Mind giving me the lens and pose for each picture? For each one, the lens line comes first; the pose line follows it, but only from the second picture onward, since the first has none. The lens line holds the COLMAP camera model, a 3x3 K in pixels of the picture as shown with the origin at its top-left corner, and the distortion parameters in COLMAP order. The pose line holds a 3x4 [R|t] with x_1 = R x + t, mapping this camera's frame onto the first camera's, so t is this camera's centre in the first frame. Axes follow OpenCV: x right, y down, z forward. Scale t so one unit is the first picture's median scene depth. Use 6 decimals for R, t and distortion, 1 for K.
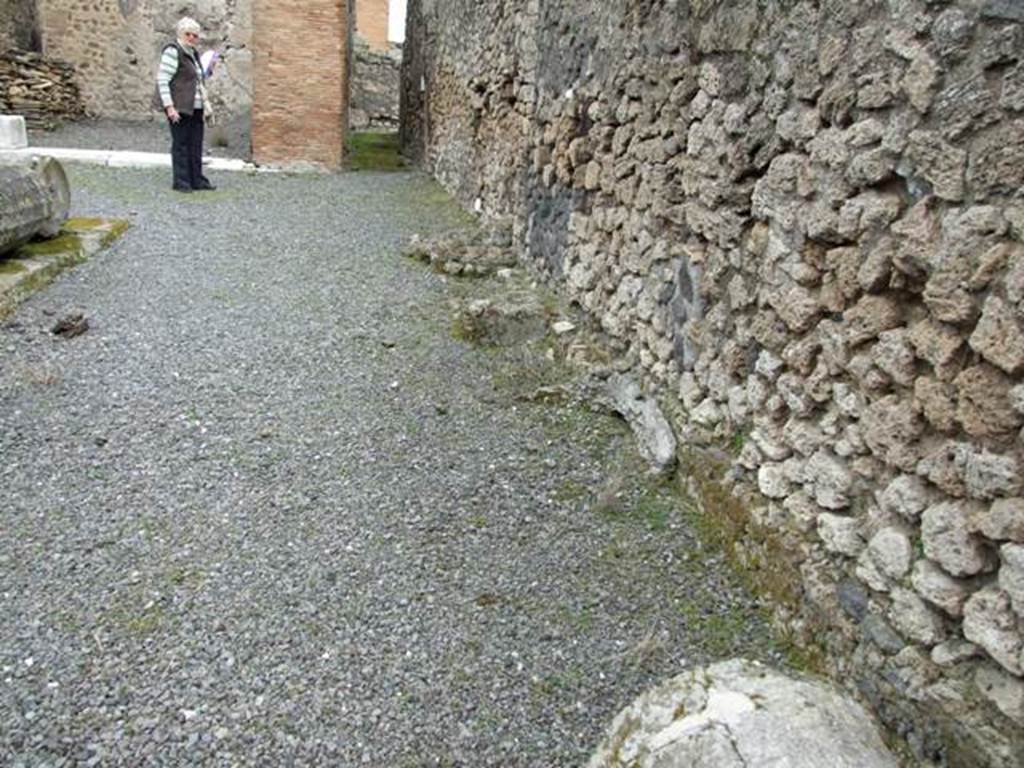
lens RADIAL K [[811.3, 0, 510.4], [0, 811.3, 367.4], [0, 0, 1]] dist [-0.055094, 0.045307]
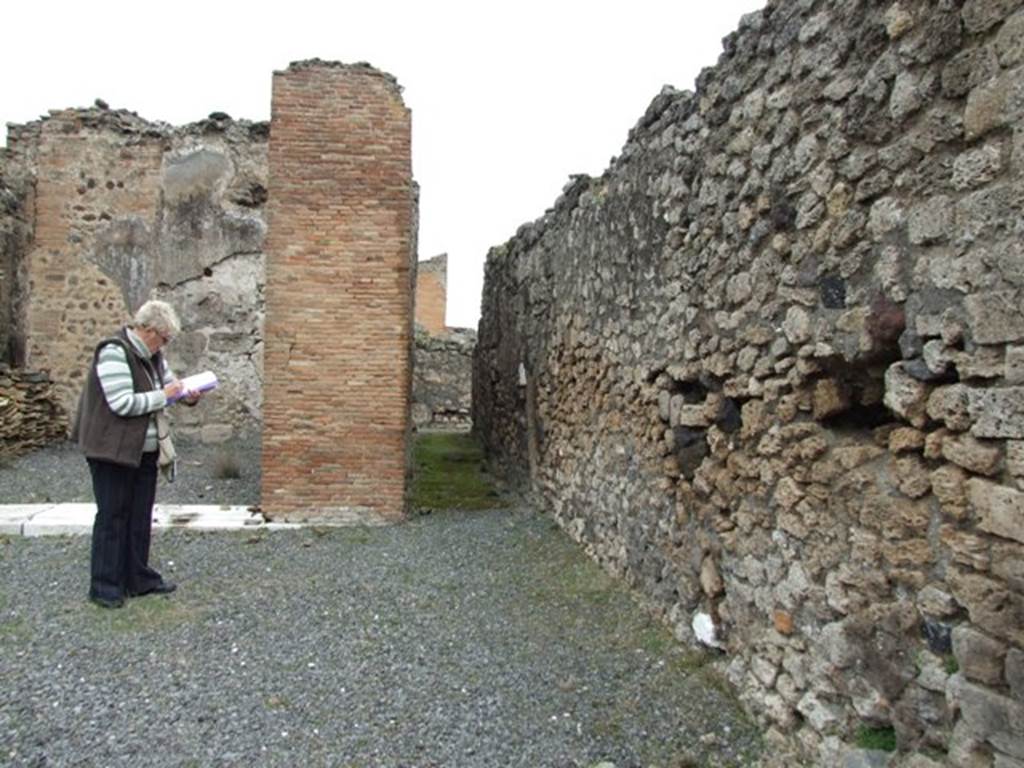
lens RADIAL K [[811.3, 0, 510.8], [0, 811.3, 373.3], [0, 0, 1]] dist [-0.055094, 0.045307]
pose [[0.996464, -0.063516, -0.055001, -0.087759], [0.042746, 0.946808, -0.318948, -0.149900], [0.072334, 0.315469, 0.946175, 0.391093]]
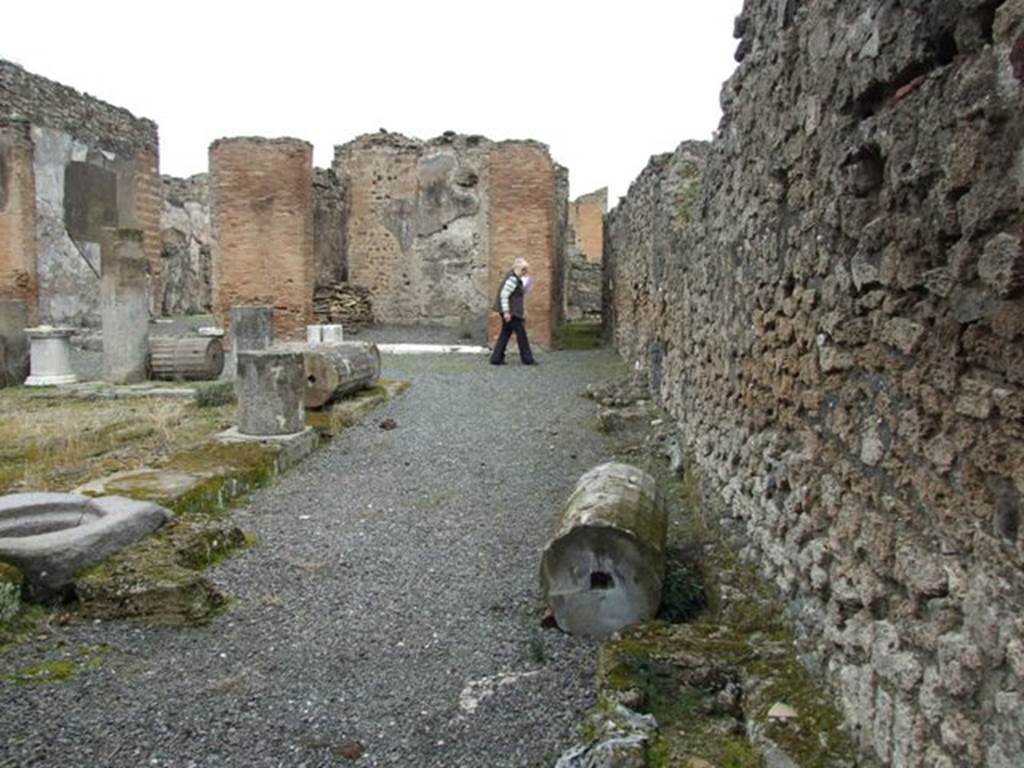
lens RADIAL K [[811.3, 0, 508.7], [0, 811.3, 378.7], [0, 0, 1]] dist [-0.055094, 0.045307]
pose [[0.958405, -0.044245, -0.281962, 0.109150], [-0.017923, 0.976632, -0.214170, 0.099455], [0.284849, 0.210315, 0.935216, -0.295806]]
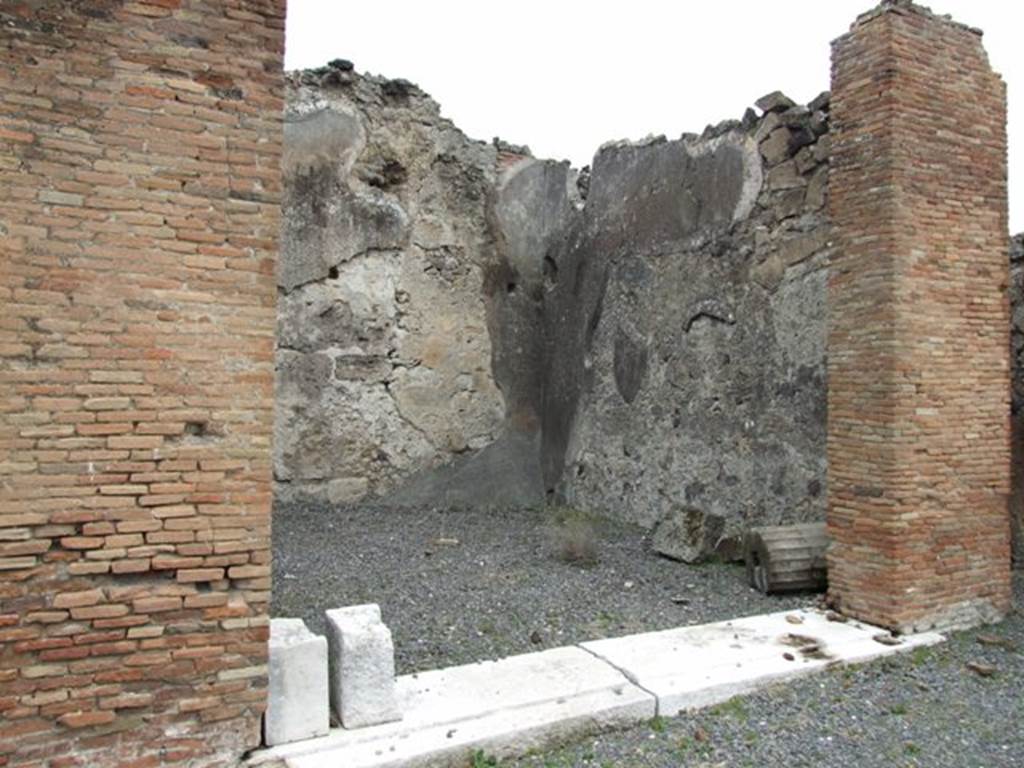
lens RADIAL K [[811.3, 0, 508.6], [0, 811.3, 371.2], [0, 0, 1]] dist [-0.055094, 0.045307]
pose [[0.954760, -0.070213, 0.288970, -0.625776], [0.158970, 0.941735, -0.296419, -0.285097], [-0.251321, 0.328947, 0.910292, 0.602492]]
